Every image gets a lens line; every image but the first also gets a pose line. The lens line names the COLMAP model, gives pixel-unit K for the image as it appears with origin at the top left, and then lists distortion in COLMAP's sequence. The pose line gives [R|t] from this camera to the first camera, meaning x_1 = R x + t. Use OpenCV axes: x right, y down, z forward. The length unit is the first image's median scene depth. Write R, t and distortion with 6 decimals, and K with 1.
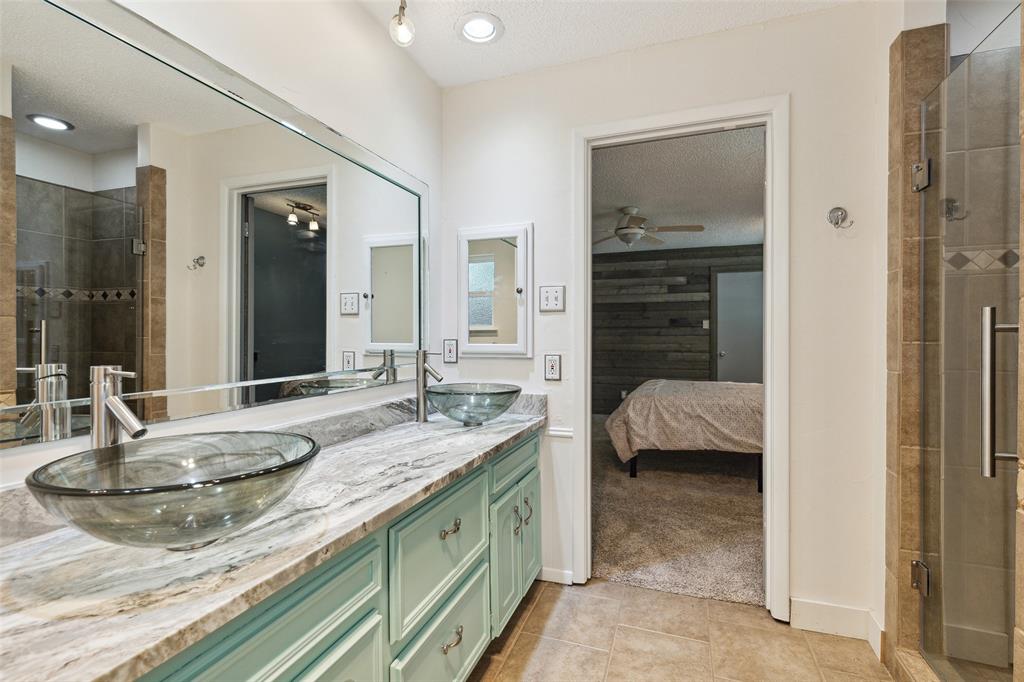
lens RADIAL K [[474.1, 0, 511.5], [0, 474.1, 337.6], [0, 0, 1]] dist [0.009899, -0.002601]
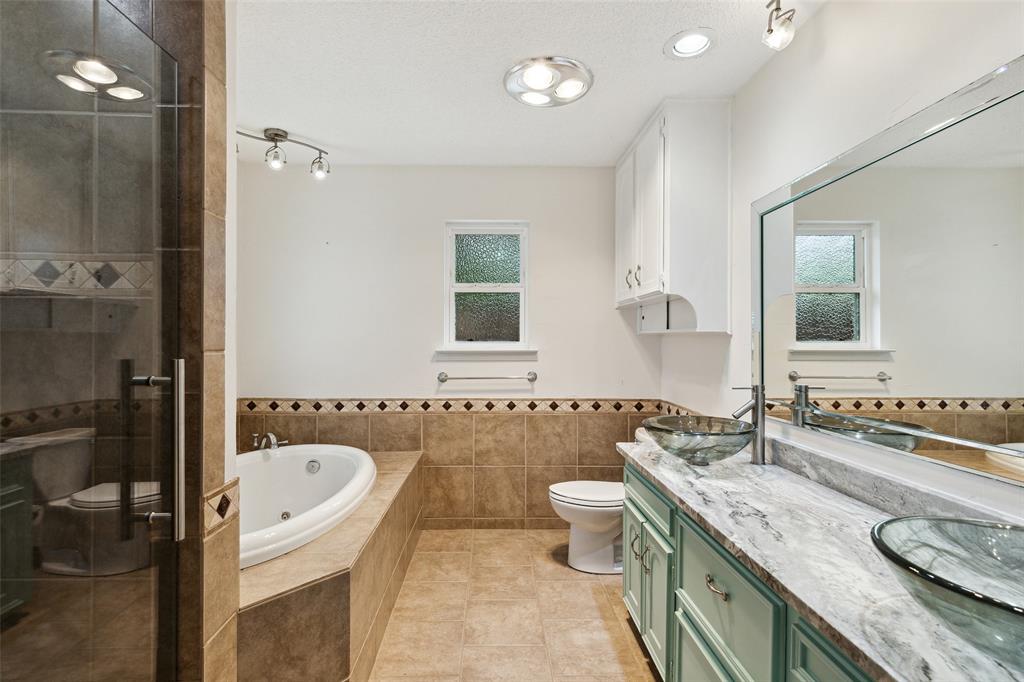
lens RADIAL K [[474.1, 0, 505.6], [0, 474.1, 340.5], [0, 0, 1]] dist [0.009899, -0.002601]
pose [[-0.929209, -0.004965, -0.369522, 0.535329], [-0.006818, 0.999970, 0.003708, -0.075037], [0.369492, 0.005965, -0.929215, 1.507553]]
